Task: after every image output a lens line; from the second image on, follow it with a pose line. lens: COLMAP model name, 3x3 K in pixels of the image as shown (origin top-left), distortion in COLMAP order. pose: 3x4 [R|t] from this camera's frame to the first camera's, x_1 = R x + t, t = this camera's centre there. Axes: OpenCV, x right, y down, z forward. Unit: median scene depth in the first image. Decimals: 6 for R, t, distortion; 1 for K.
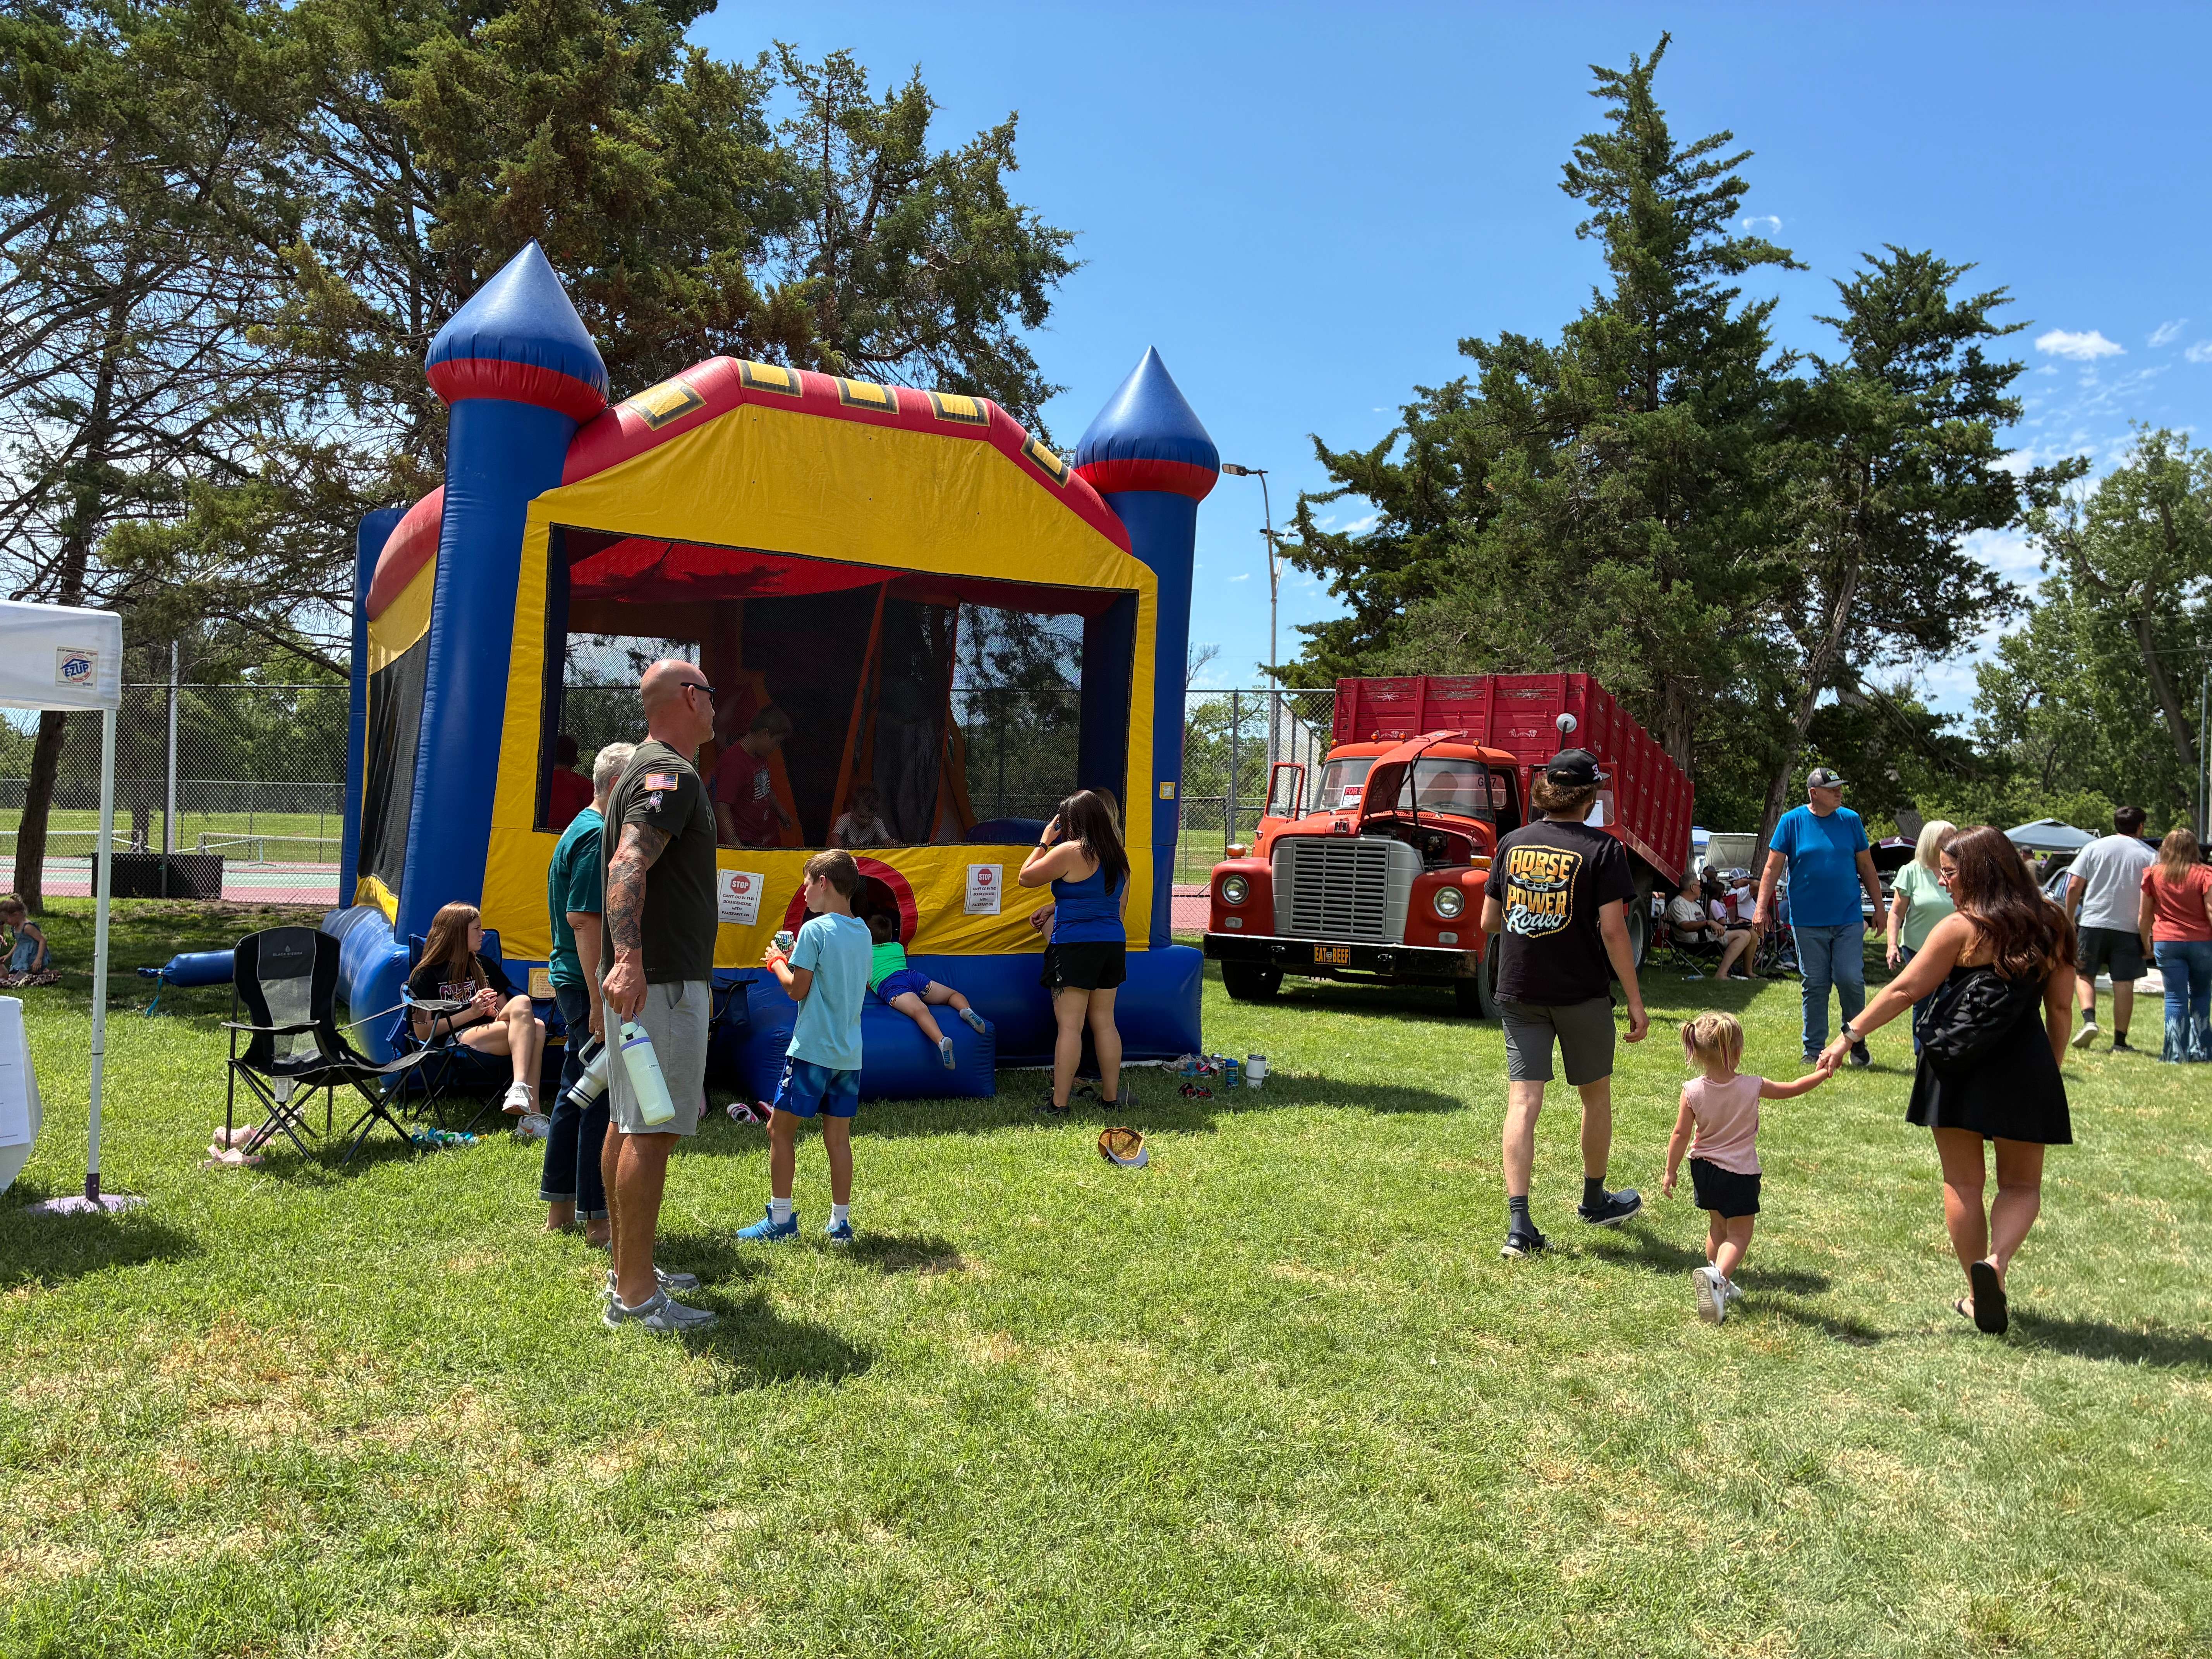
lens RADIAL K [[1721.3, 0, 1106.0], [0, 1721.3, 829.5], [0, 0, 1]] dist [0.010794, -0.055531]
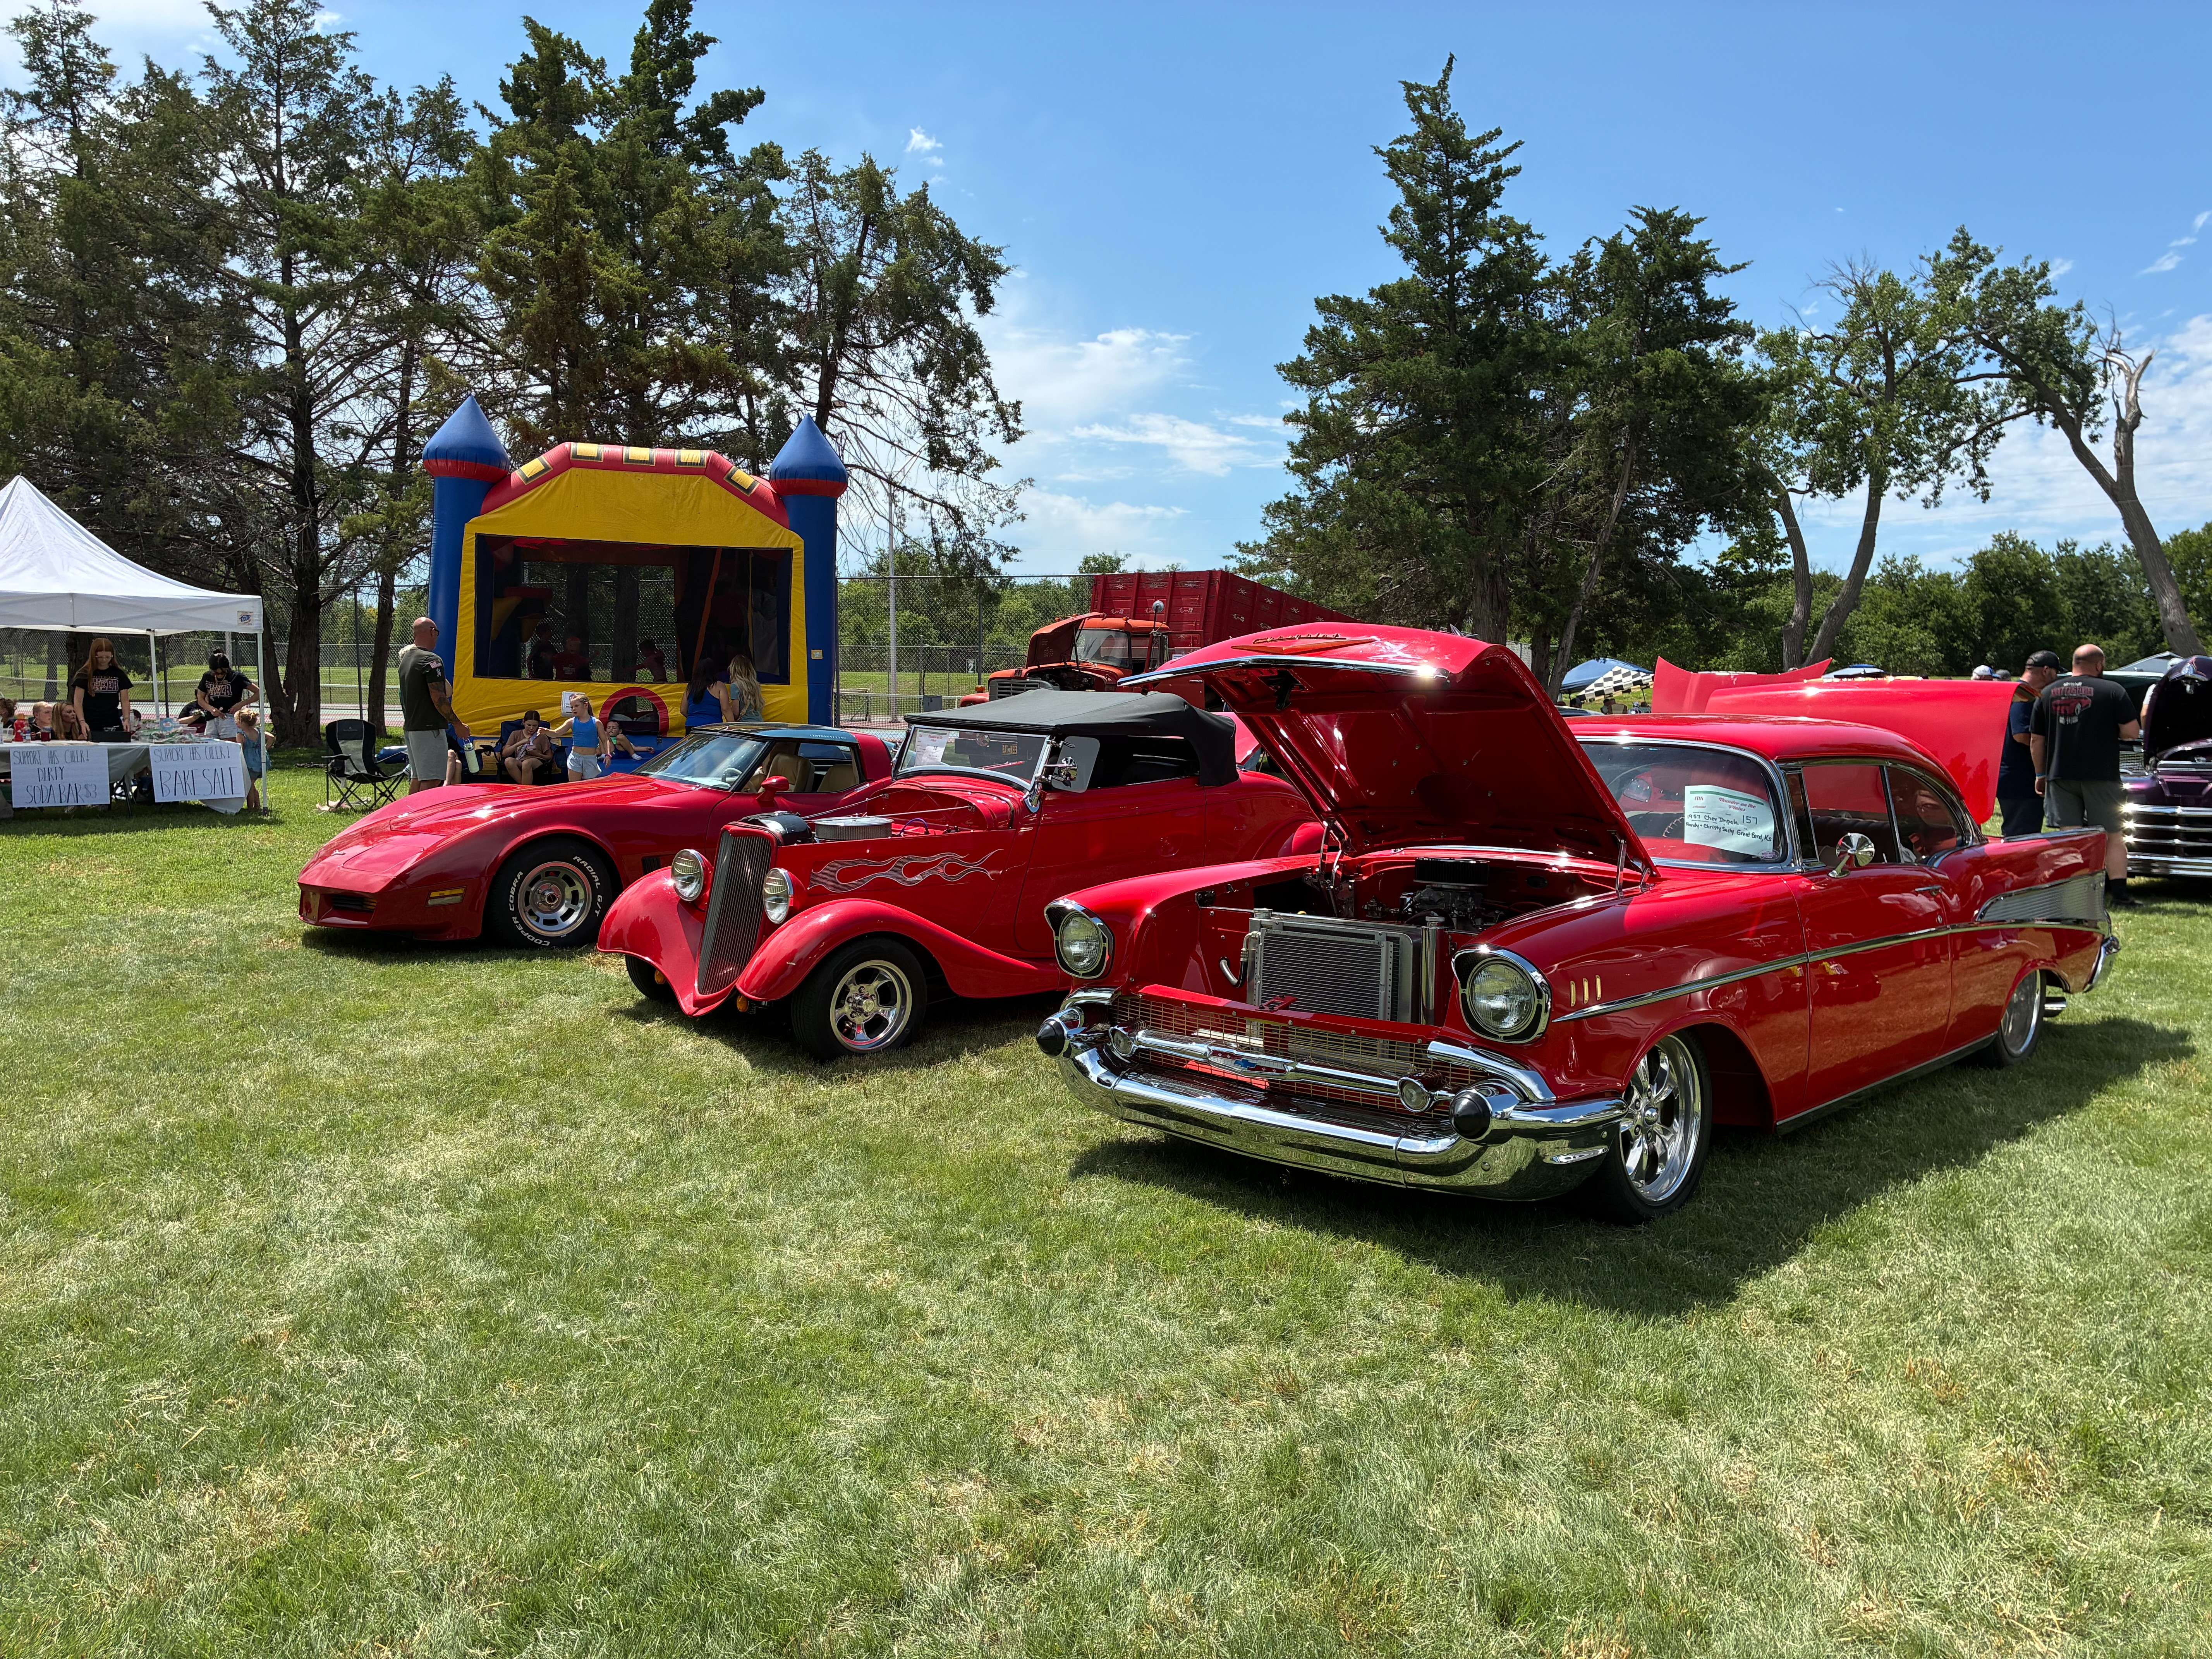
lens RADIAL K [[1721.3, 0, 1106.0], [0, 1721.3, 829.5], [0, 0, 1]] dist [0.010794, -0.055531]
pose [[0.974950, 0.009799, -0.222207, 0.749609], [0.010177, 0.996018, 0.088573, 0.004681], [0.222190, -0.088616, 0.970968, -0.761077]]
